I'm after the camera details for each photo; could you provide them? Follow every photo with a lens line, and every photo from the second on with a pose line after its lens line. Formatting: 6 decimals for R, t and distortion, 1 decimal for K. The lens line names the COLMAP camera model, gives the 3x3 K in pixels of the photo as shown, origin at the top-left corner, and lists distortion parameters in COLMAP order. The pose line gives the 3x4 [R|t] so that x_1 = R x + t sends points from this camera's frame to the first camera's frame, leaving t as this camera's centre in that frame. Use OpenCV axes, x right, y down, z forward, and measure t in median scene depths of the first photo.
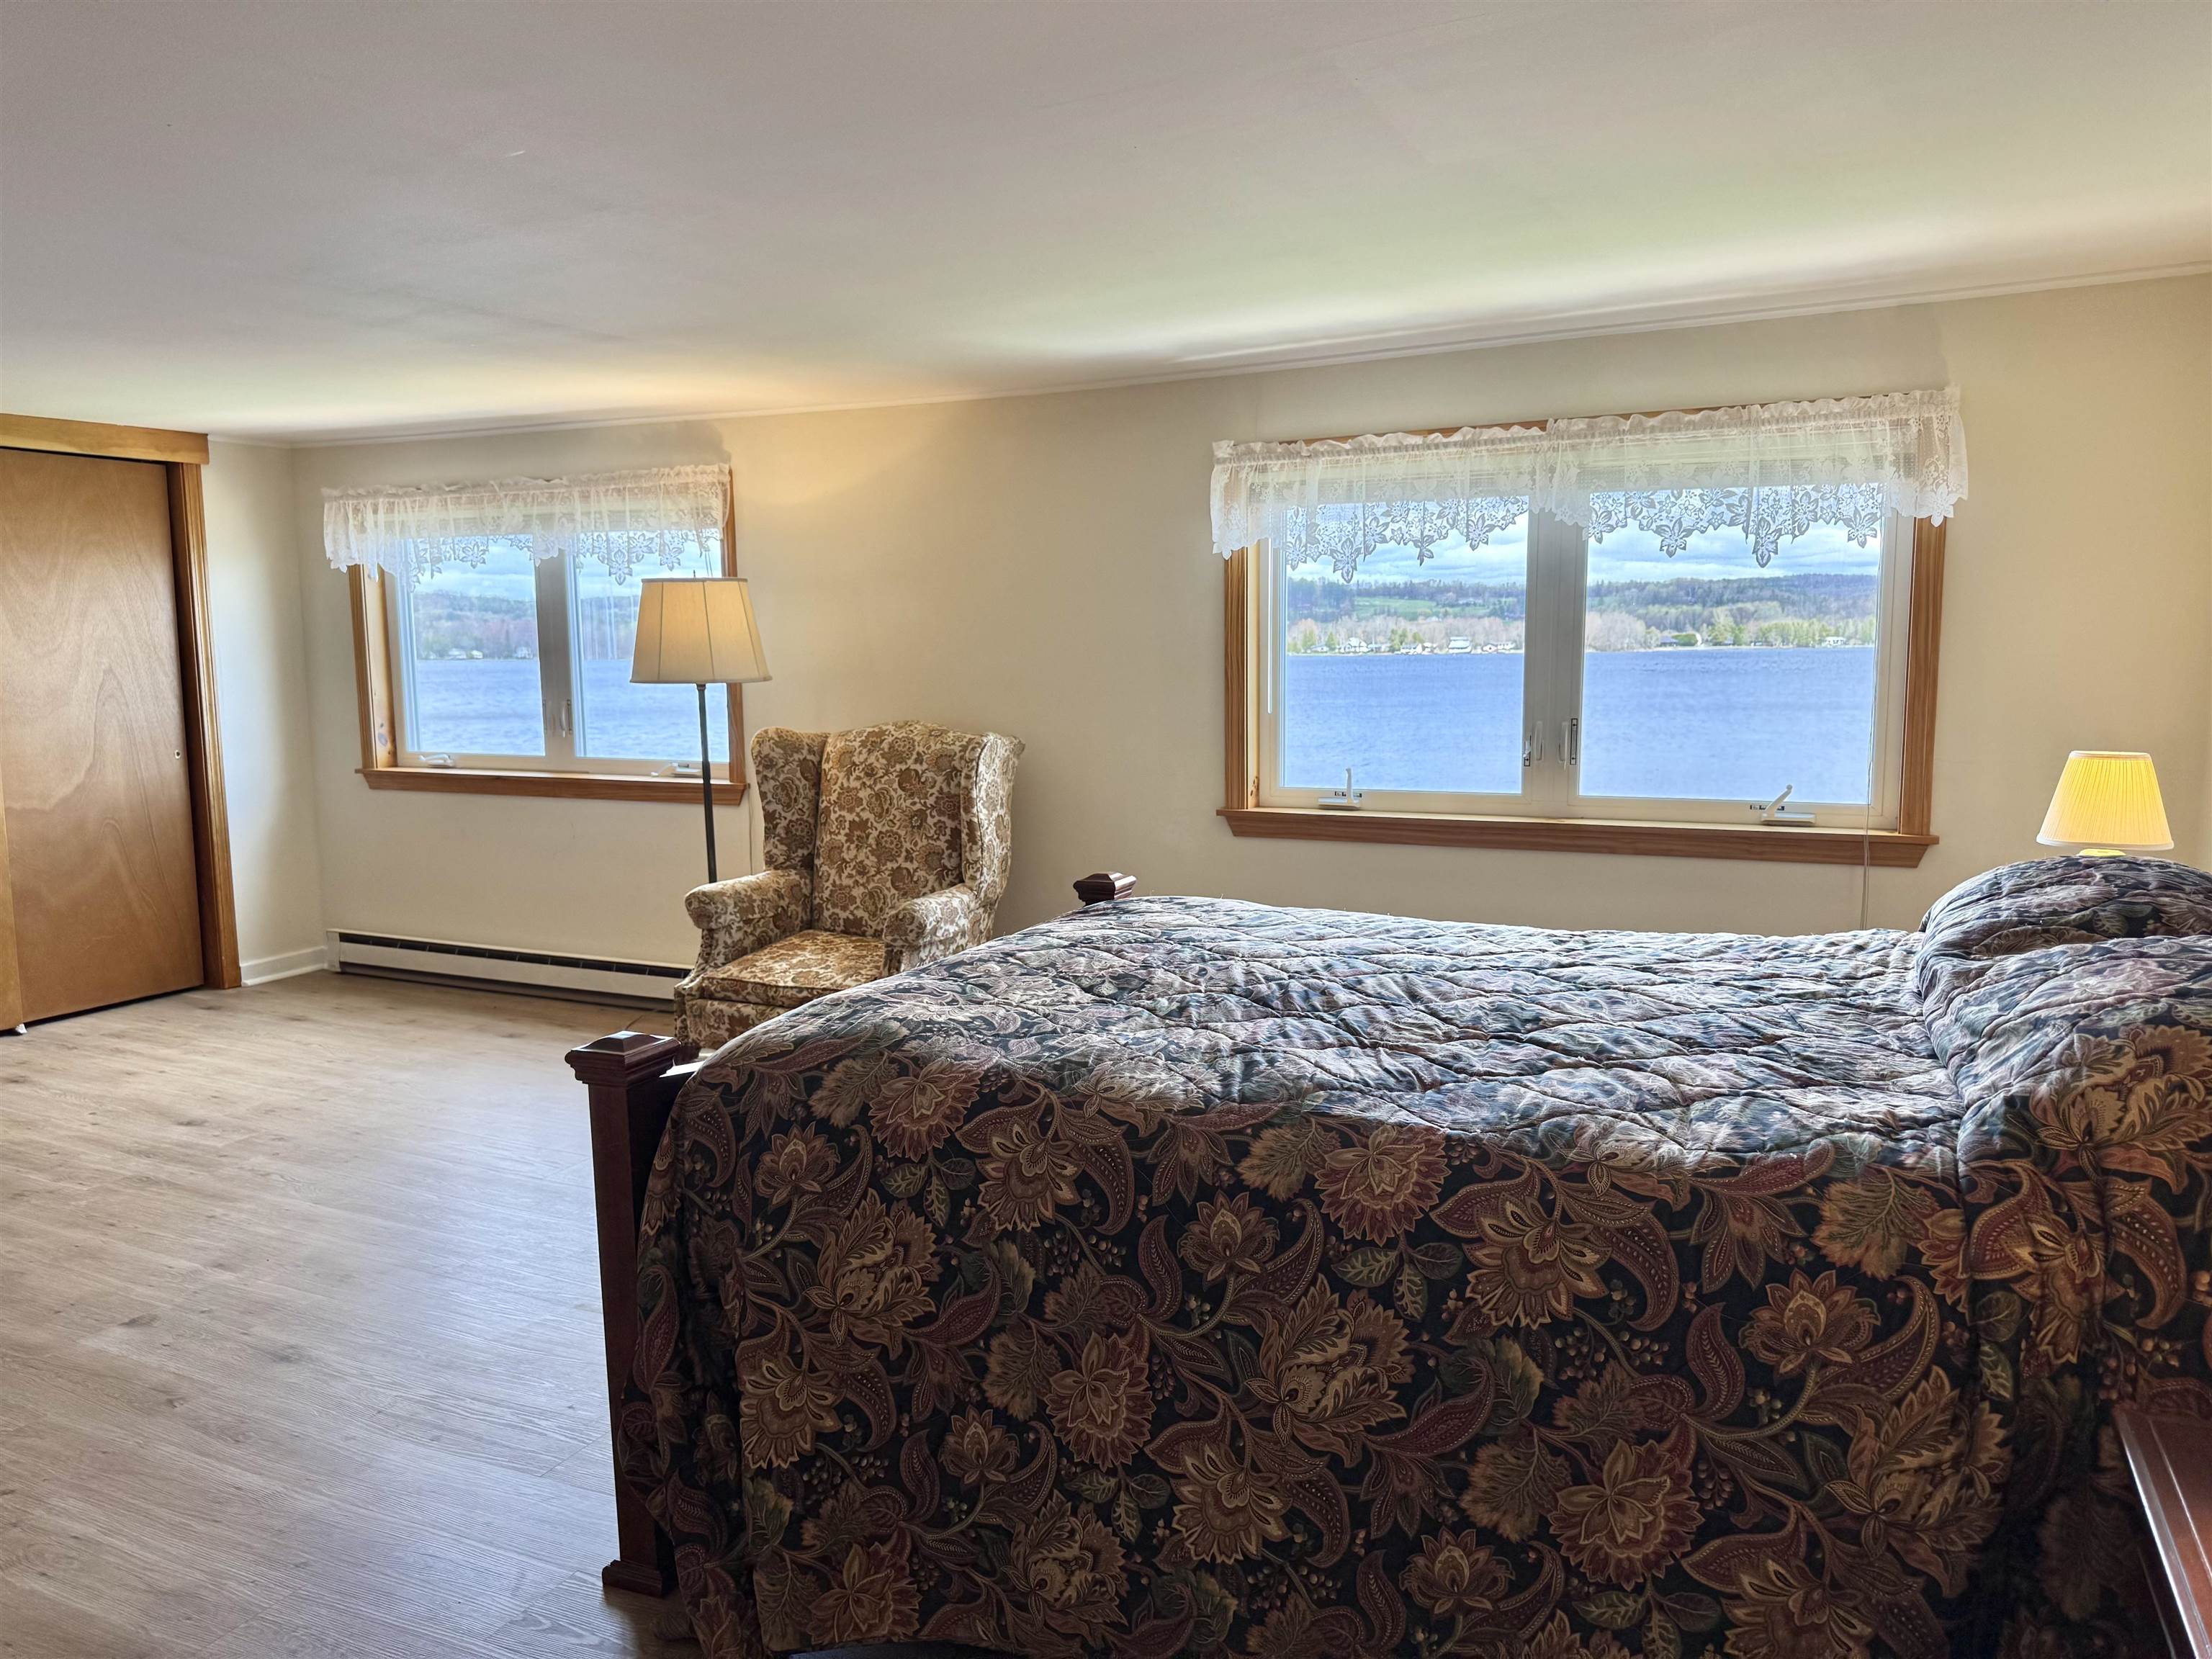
lens RADIAL K [[1562.5, 0, 1111.4], [0, 1562.5, 822.1], [0, 0, 1]] dist [0.056471, -0.069236]
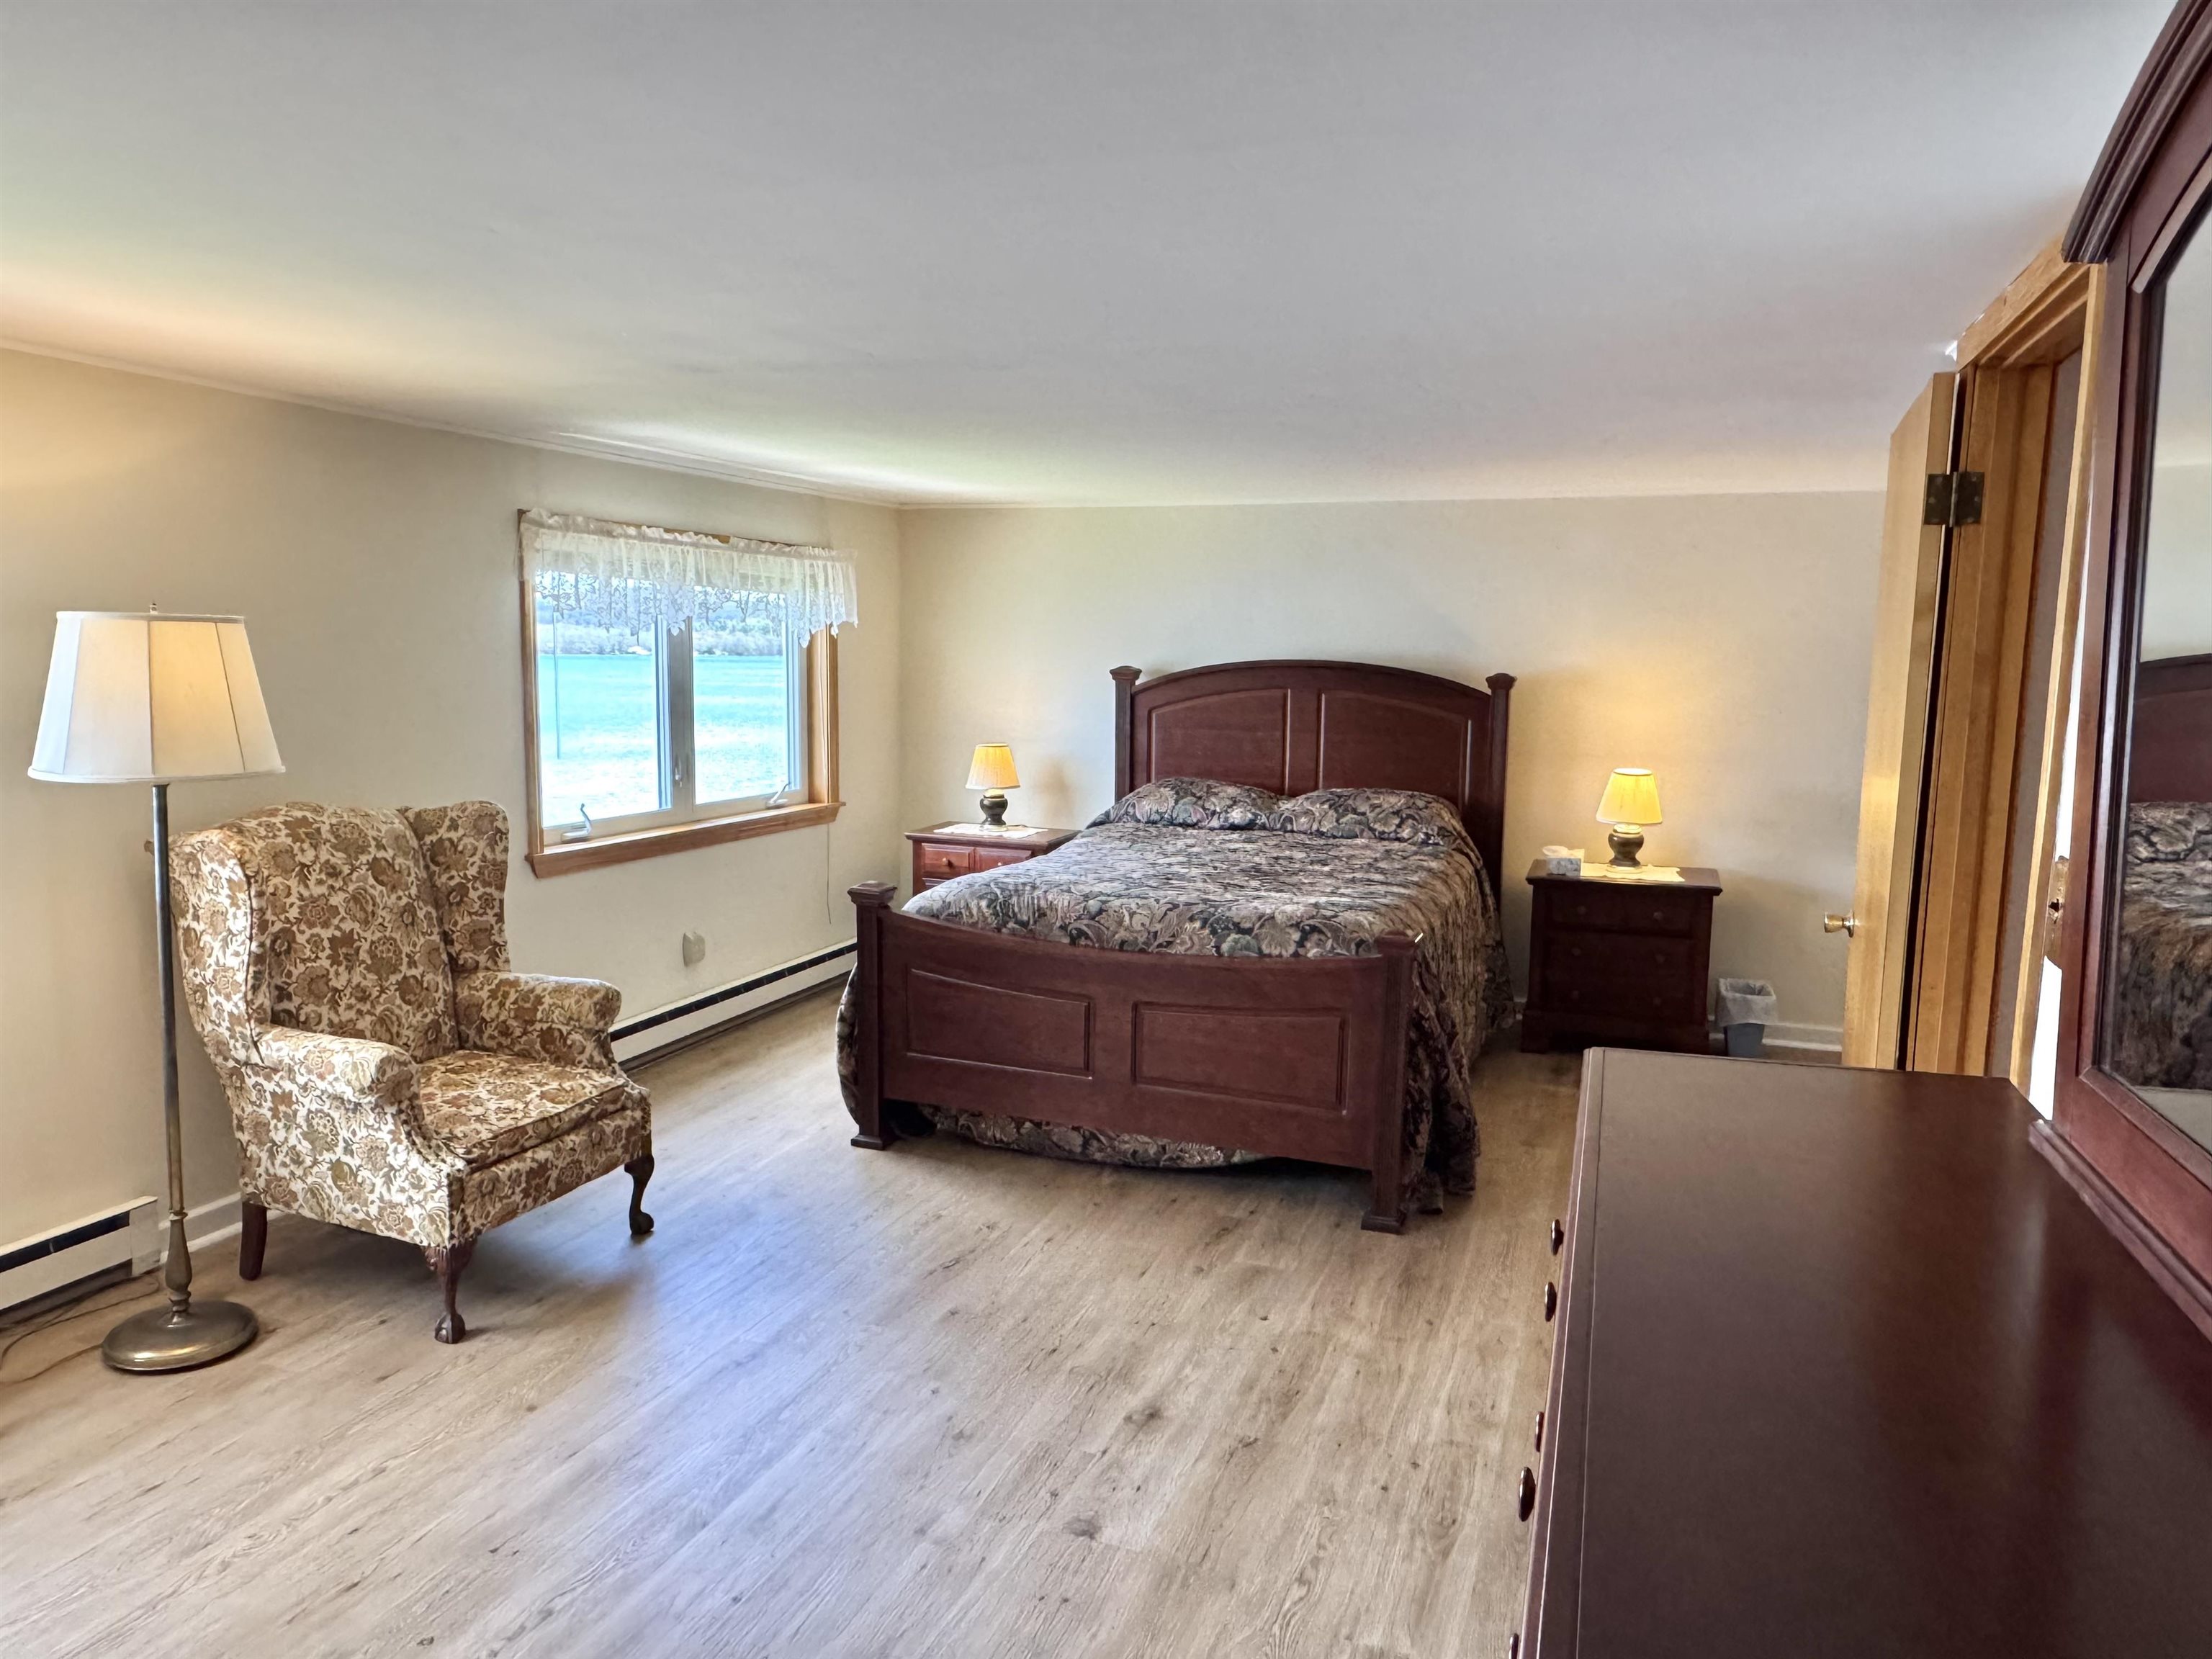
lens RADIAL K [[1481.1, 0, 1107.2], [0, 1481.1, 835.8], [0, 0, 1]] dist [-0.000778, -0.000204]
pose [[-0.100732, -0.110716, 0.988734, -0.964070], [0.104424, 0.987123, 0.121175, -0.103305], [-0.989418, 0.115454, -0.087874, 0.718643]]
